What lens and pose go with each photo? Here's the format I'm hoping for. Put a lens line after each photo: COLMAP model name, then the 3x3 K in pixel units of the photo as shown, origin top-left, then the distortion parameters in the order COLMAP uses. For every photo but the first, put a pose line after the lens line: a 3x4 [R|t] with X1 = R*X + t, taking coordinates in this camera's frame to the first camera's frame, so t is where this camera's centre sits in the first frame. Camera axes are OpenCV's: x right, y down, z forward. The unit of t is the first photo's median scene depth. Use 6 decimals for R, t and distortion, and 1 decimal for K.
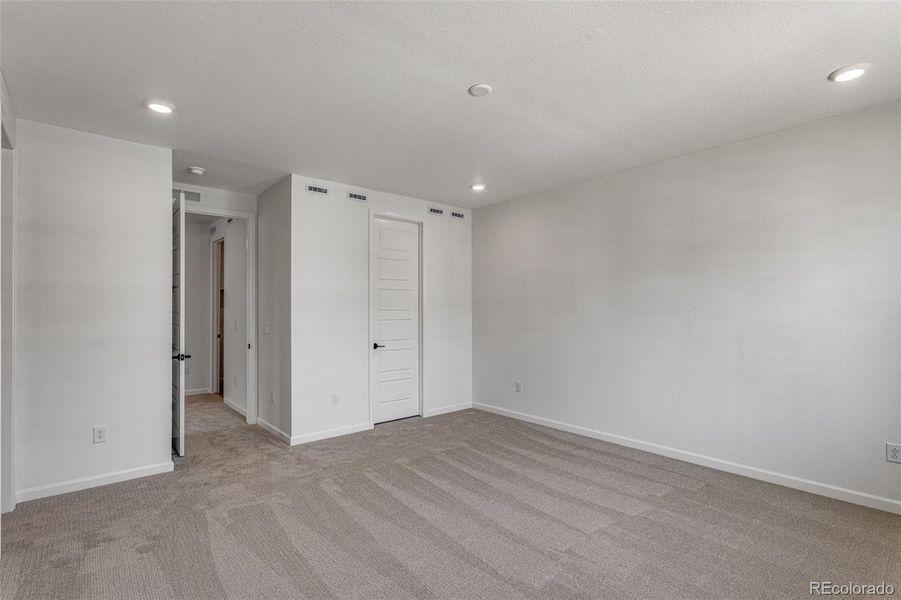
lens RADIAL K [[441.8, 0, 455.6], [0, 441.8, 300.6], [0, 0, 1]] dist [0.004208, -0.000342]
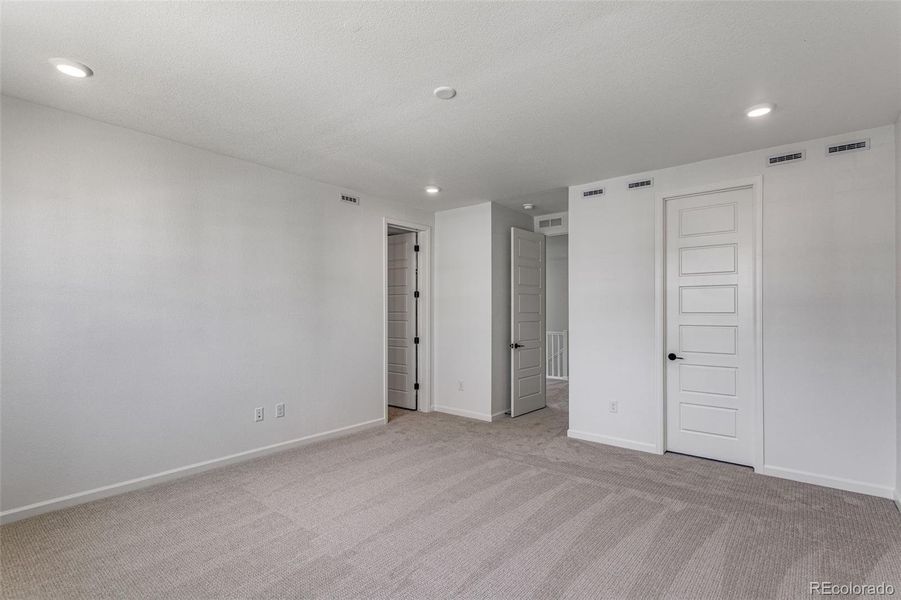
lens RADIAL K [[441.8, 0, 455.6], [0, 441.8, 306.6], [0, 0, 1]] dist [0.004208, -0.000342]
pose [[0.156143, -0.014327, -0.987630, 0.655986], [0.009956, 0.999867, -0.012931, 0.018974], [0.987684, -0.007814, 0.156265, 0.553441]]
